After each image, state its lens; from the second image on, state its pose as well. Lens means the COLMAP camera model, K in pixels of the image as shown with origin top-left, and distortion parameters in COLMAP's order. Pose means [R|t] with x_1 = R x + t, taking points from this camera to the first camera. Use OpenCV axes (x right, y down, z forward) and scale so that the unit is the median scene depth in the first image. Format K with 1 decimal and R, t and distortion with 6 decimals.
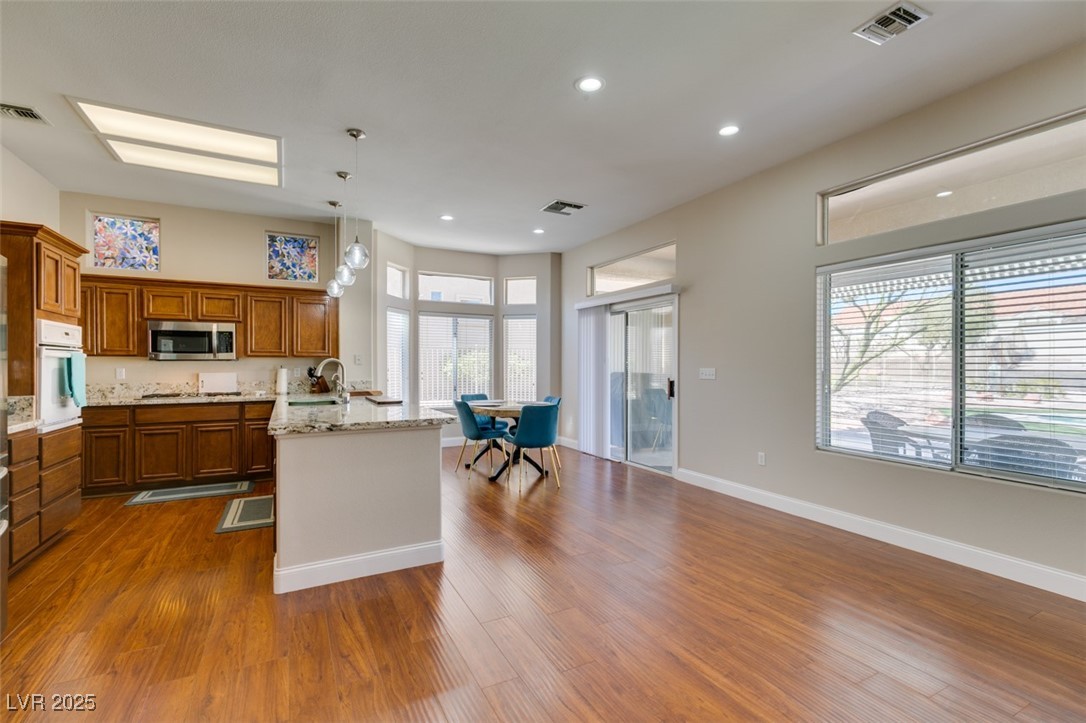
lens RADIAL K [[488.0, 0, 544.3], [0, 488.0, 366.2], [0, 0, 1]] dist [0.006608, -0.001439]
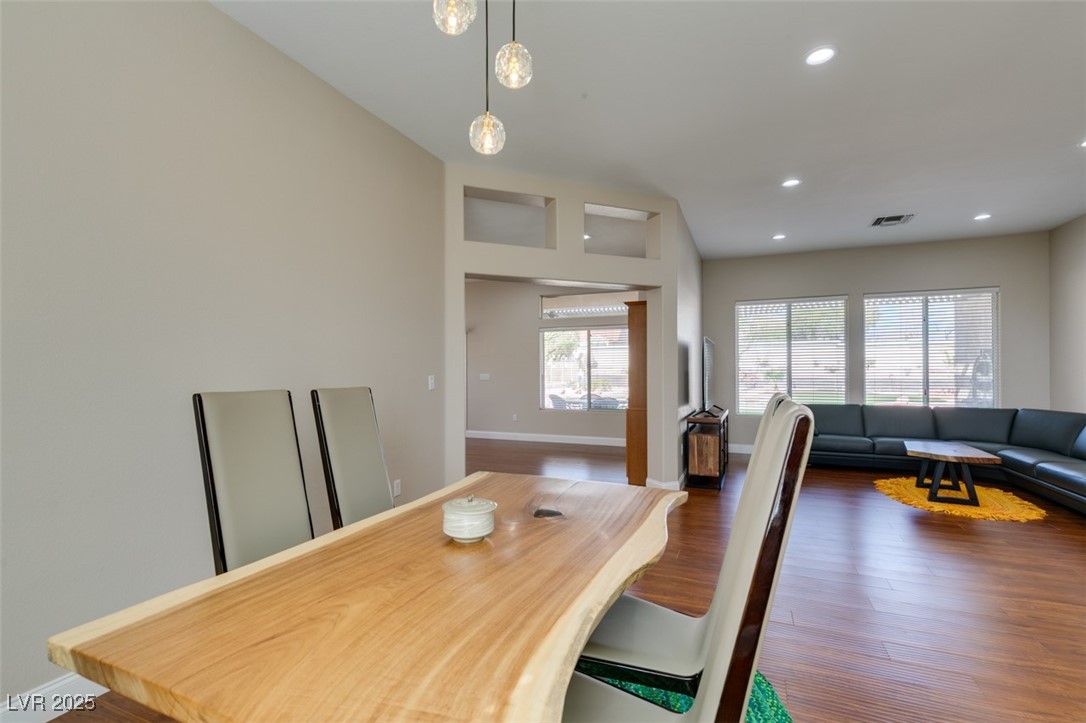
lens RADIAL K [[488.0, 0, 541.8], [0, 488.0, 369.0], [0, 0, 1]] dist [0.006608, -0.001439]
pose [[0.778655, -0.000164, 0.627452, -0.609833], [0.005771, 0.999960, -0.006900, 0.000459], [-0.627425, 0.008994, 0.778625, -0.539988]]
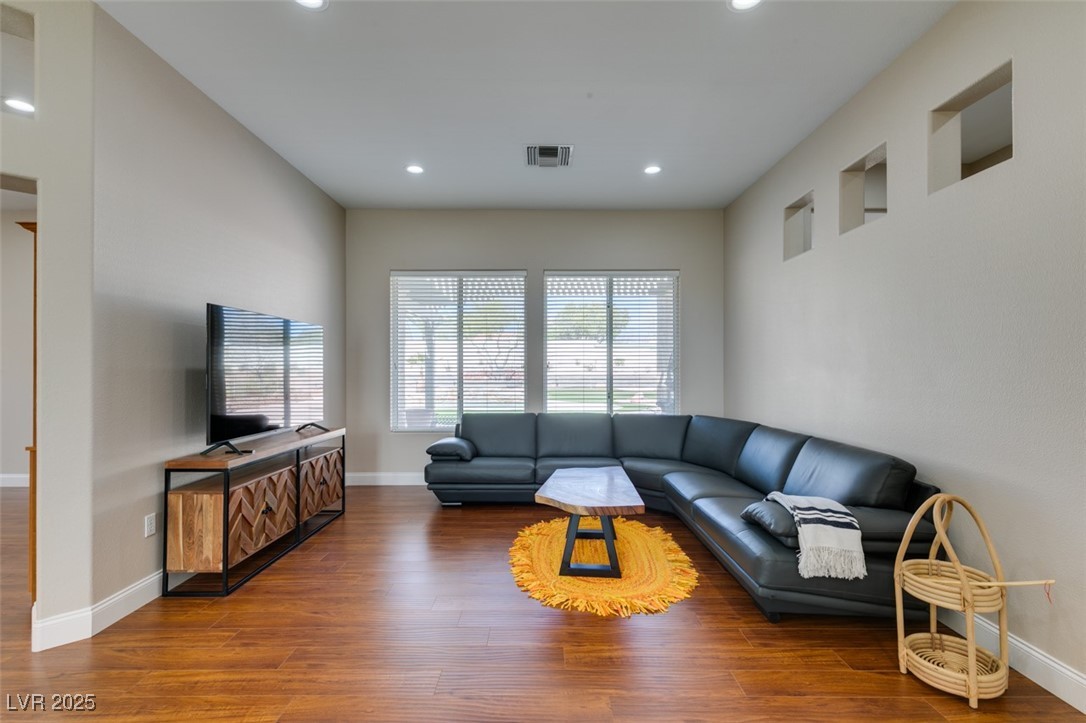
lens RADIAL K [[488.0, 0, 544.3], [0, 488.0, 367.6], [0, 0, 1]] dist [0.006608, -0.001439]
pose [[0.467314, 0.000721, 0.884091, -0.035631], [0.005492, 0.999978, -0.003718, 0.001611], [-0.884074, 0.006593, 0.467300, -0.534827]]
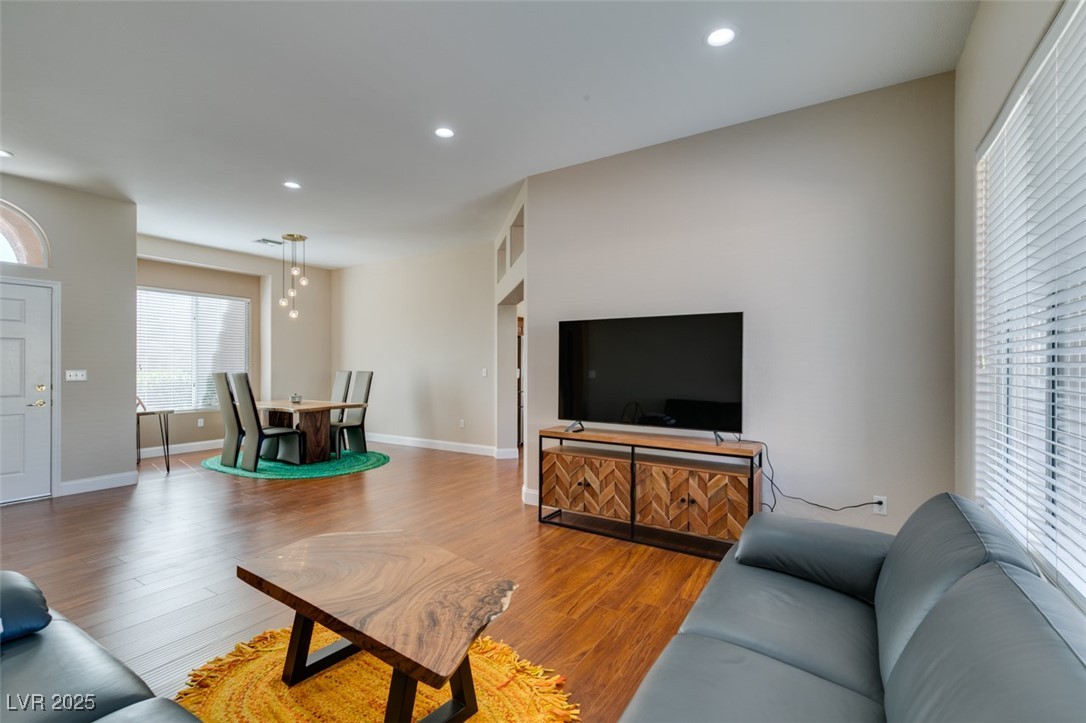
lens RADIAL K [[488.0, 0, 543.0], [0, 488.0, 363.5], [0, 0, 1]] dist [0.006608, -0.001439]
pose [[0.490380, -0.003361, -0.871502, 0.880199], [-0.006127, 0.999955, -0.007303, -0.000209], [0.871487, 0.008921, 0.490337, -0.369692]]
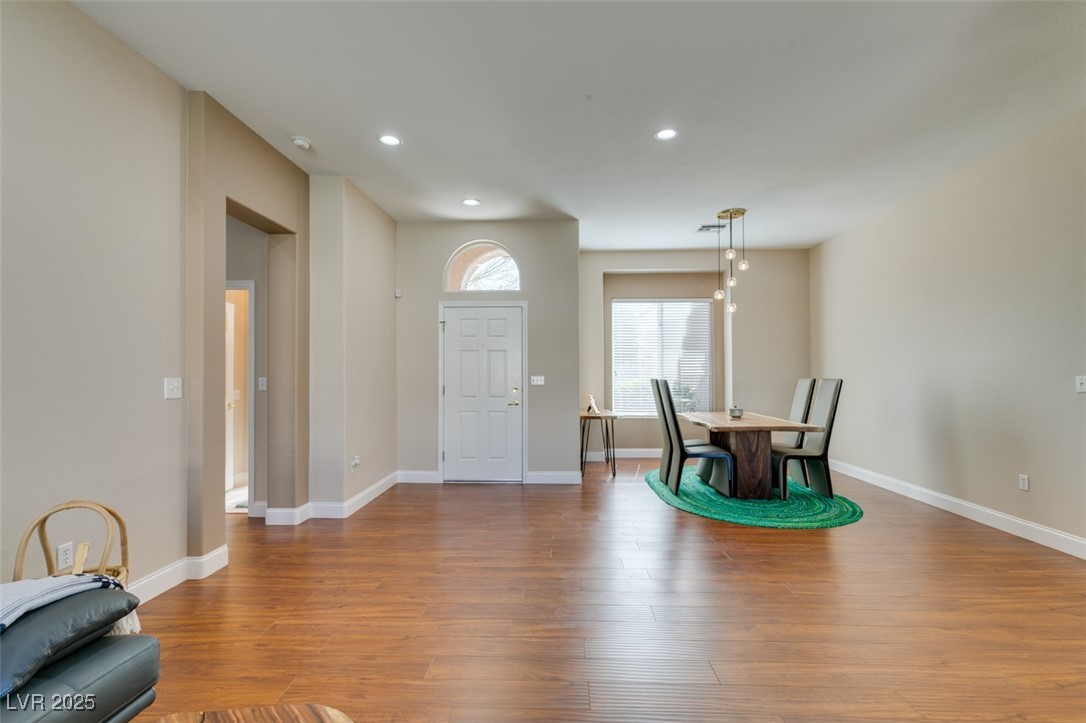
lens RADIAL K [[488.0, 0, 538.6], [0, 488.0, 366.7], [0, 0, 1]] dist [0.006608, -0.001439]
pose [[-0.503040, -0.006935, -0.864235, 0.565550], [-0.002320, 0.999975, -0.006674, -0.001803], [0.864260, -0.001352, -0.503044, -0.154819]]
